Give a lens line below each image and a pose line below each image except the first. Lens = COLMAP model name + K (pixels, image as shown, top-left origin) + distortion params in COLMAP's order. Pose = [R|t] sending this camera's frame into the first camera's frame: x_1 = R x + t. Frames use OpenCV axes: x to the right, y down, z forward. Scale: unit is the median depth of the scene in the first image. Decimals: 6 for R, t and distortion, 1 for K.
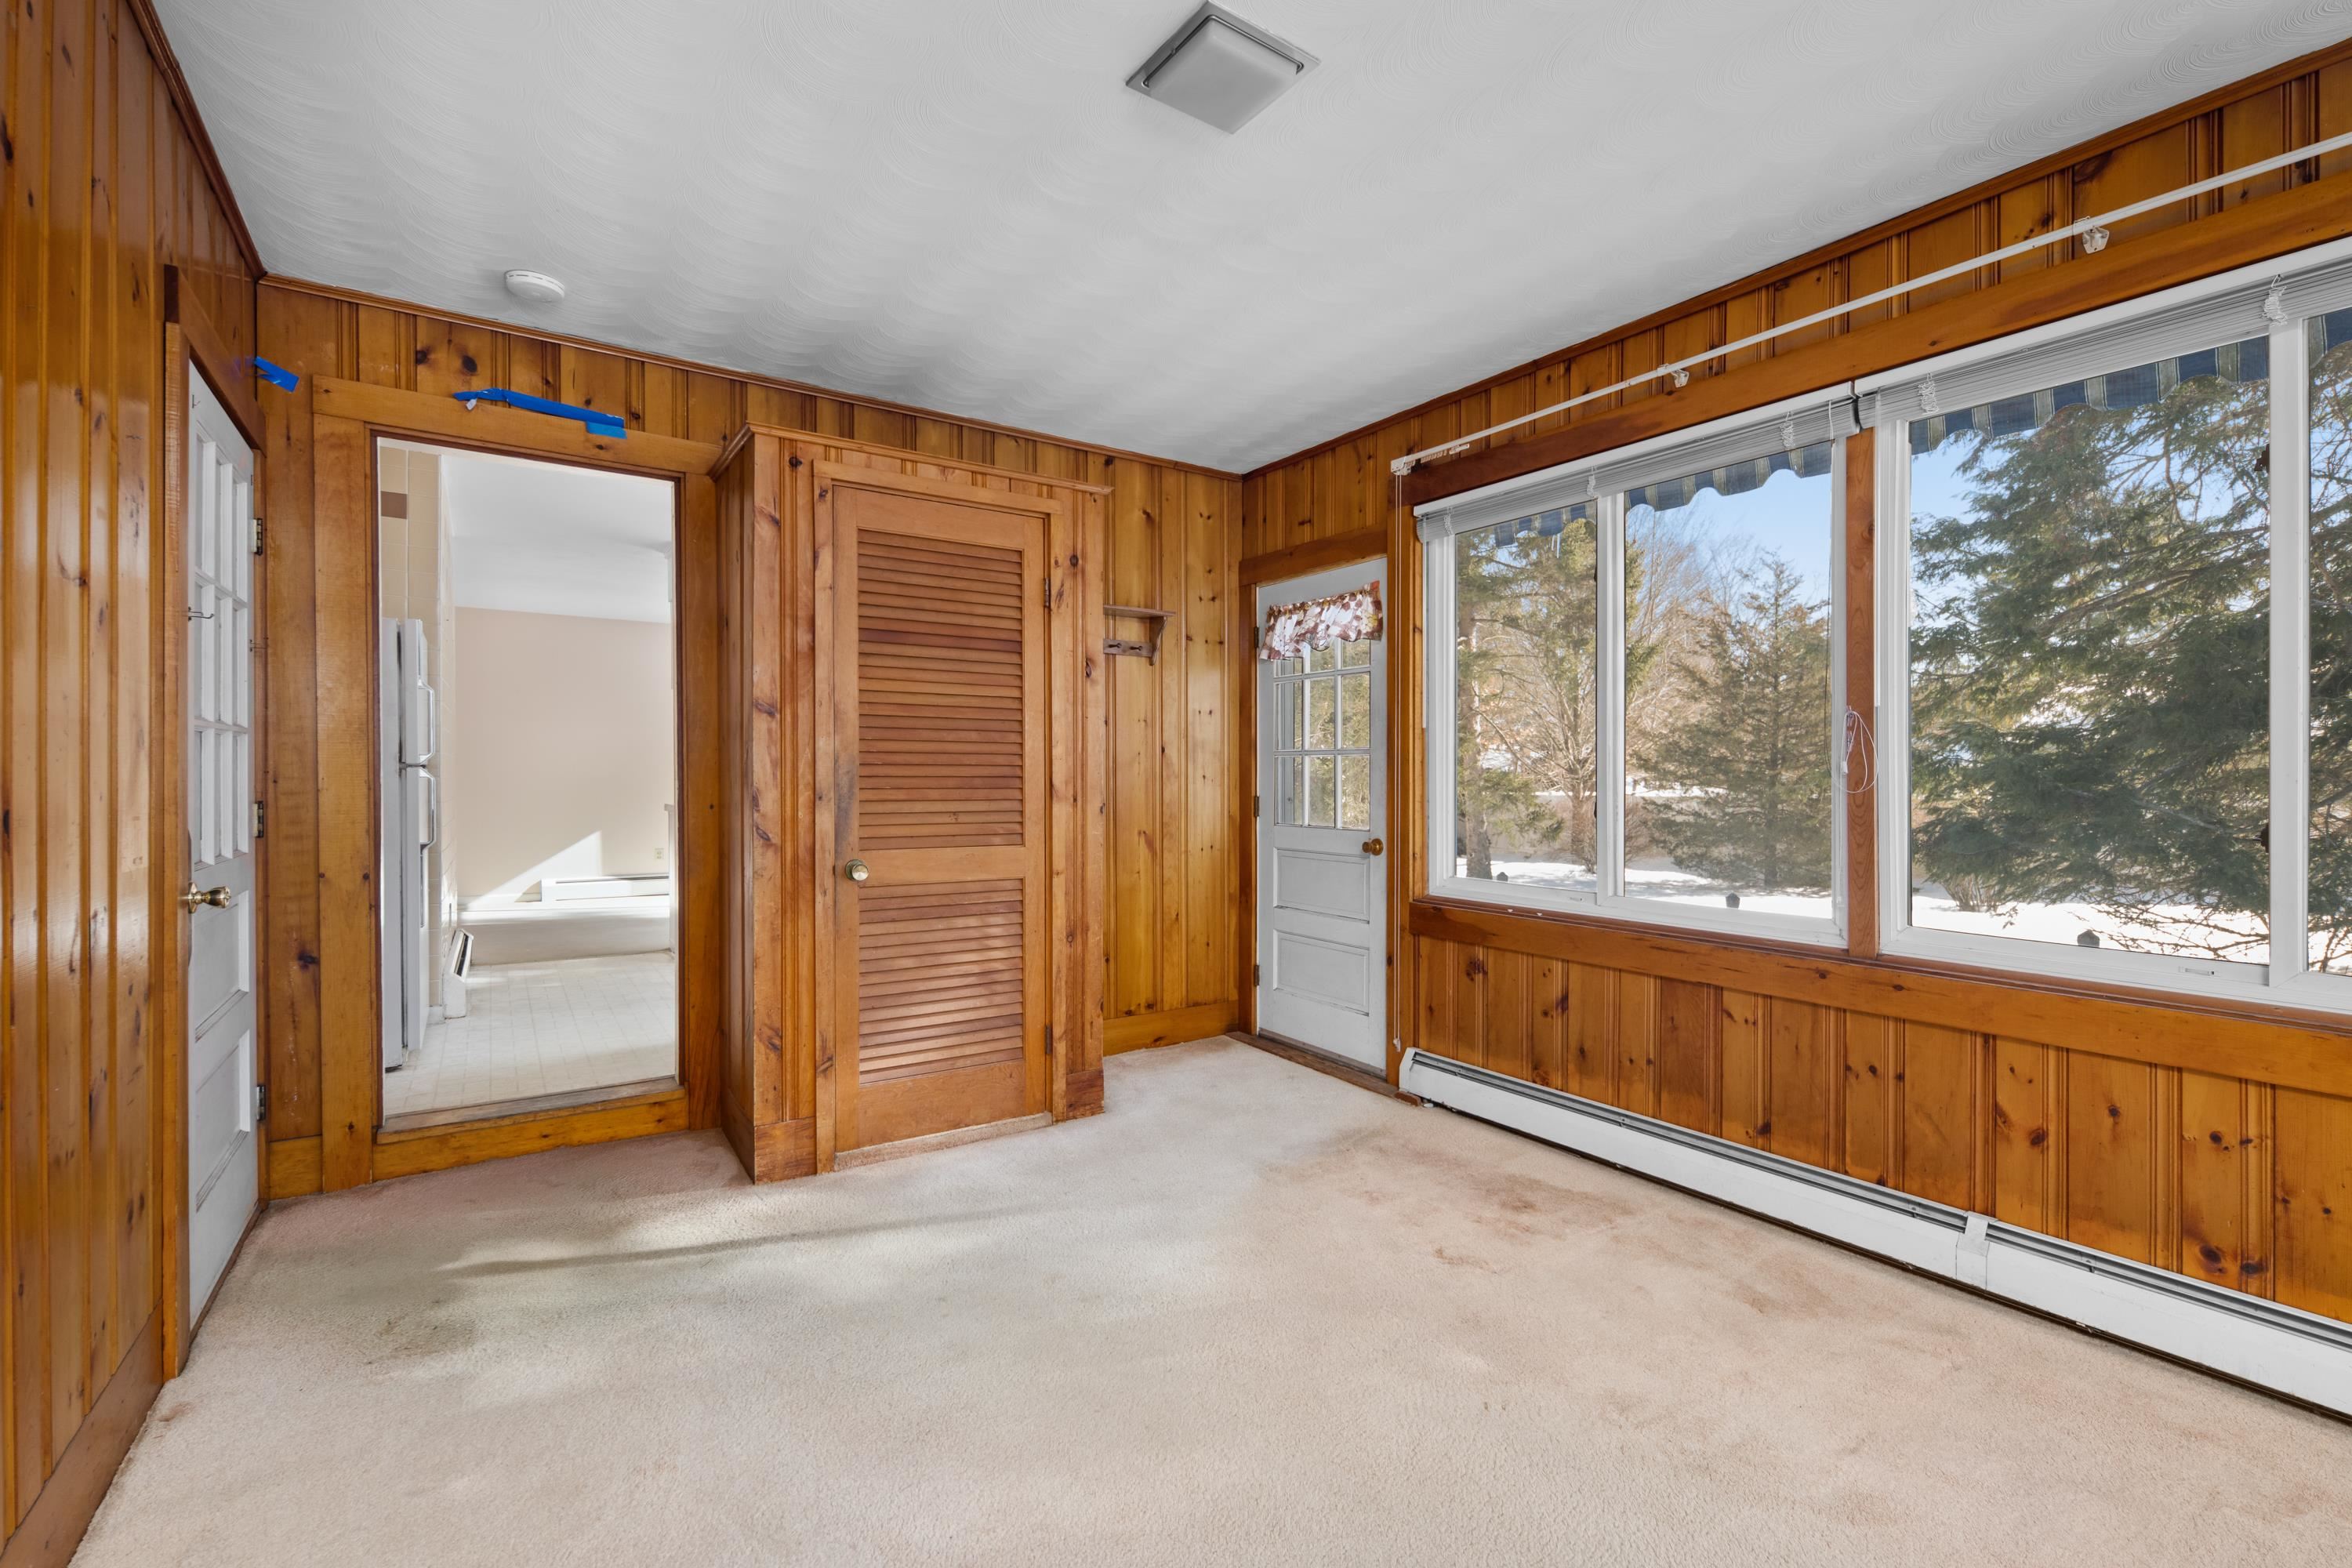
lens RADIAL K [[1036.9, 0, 1170.3], [0, 1036.9, 789.8], [0, 0, 1]] dist [-0.004389, -0.001269]
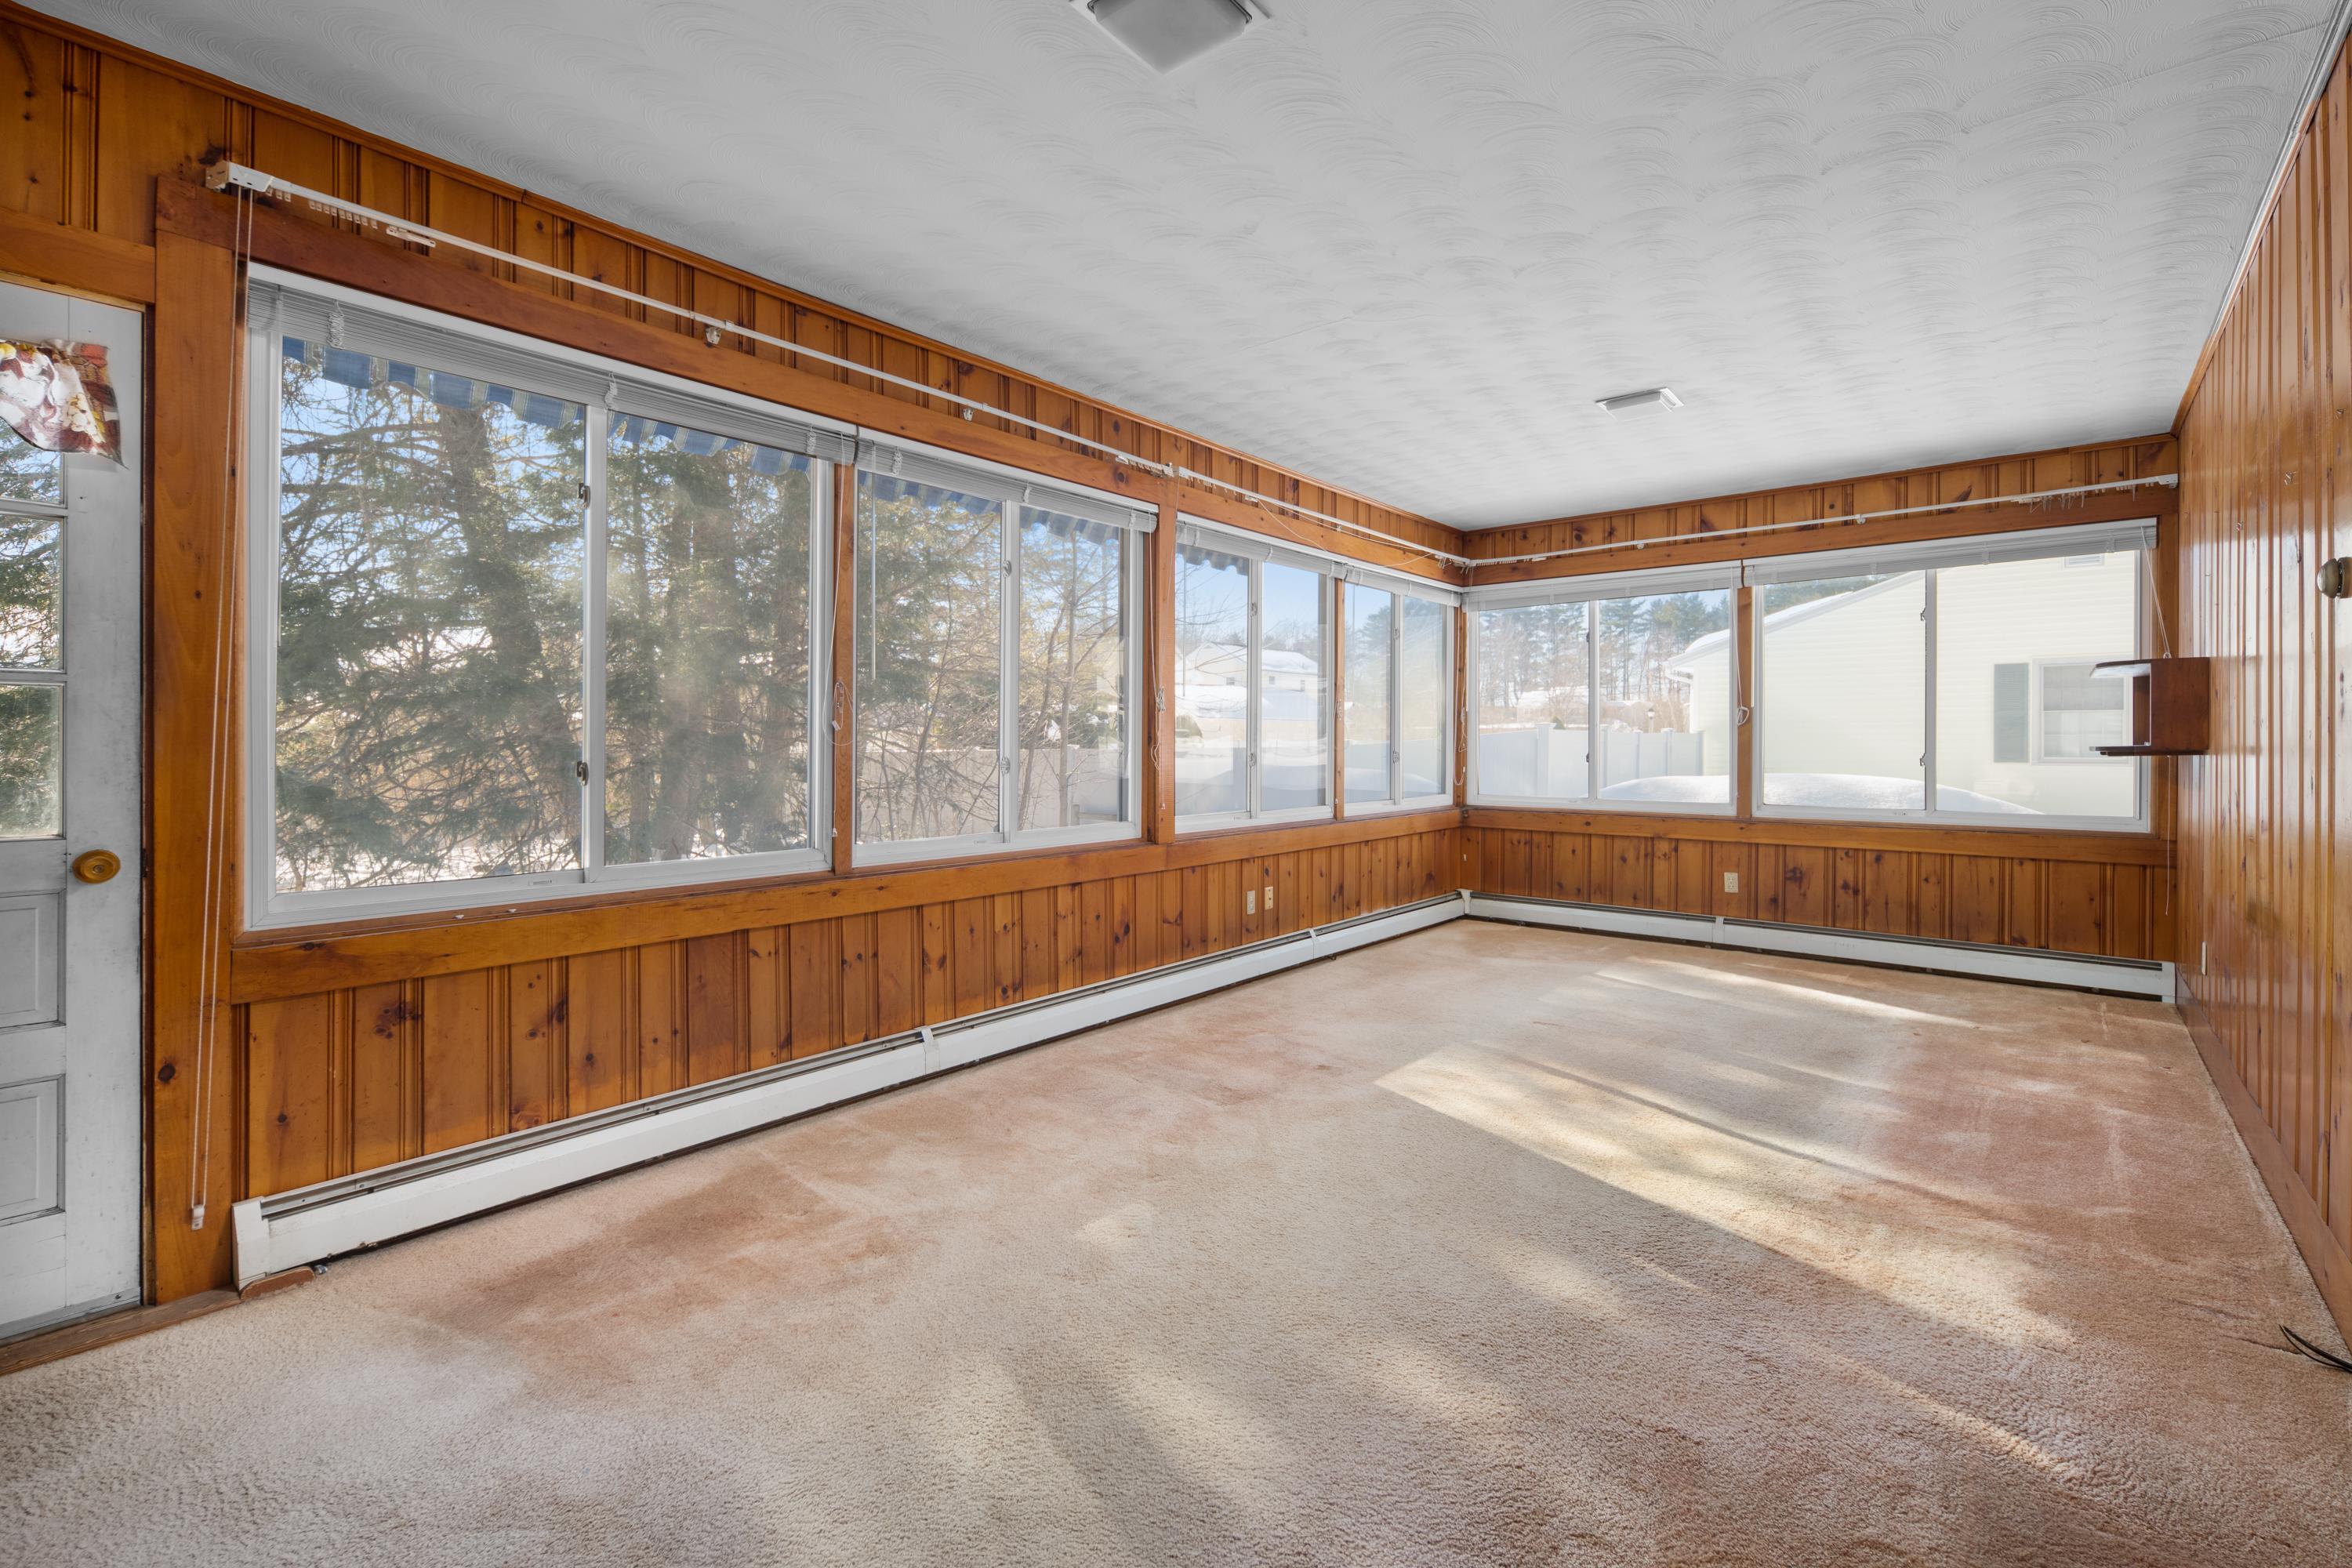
lens RADIAL K [[1036.9, 0, 1162.1], [0, 1036.9, 746.1], [0, 0, 1]] dist [-0.004389, -0.001269]
pose [[-0.289961, -0.009928, 0.956987, -0.677568], [0.007980, 0.999886, 0.012791, -0.009850], [-0.957005, 0.011345, -0.289849, 0.998115]]
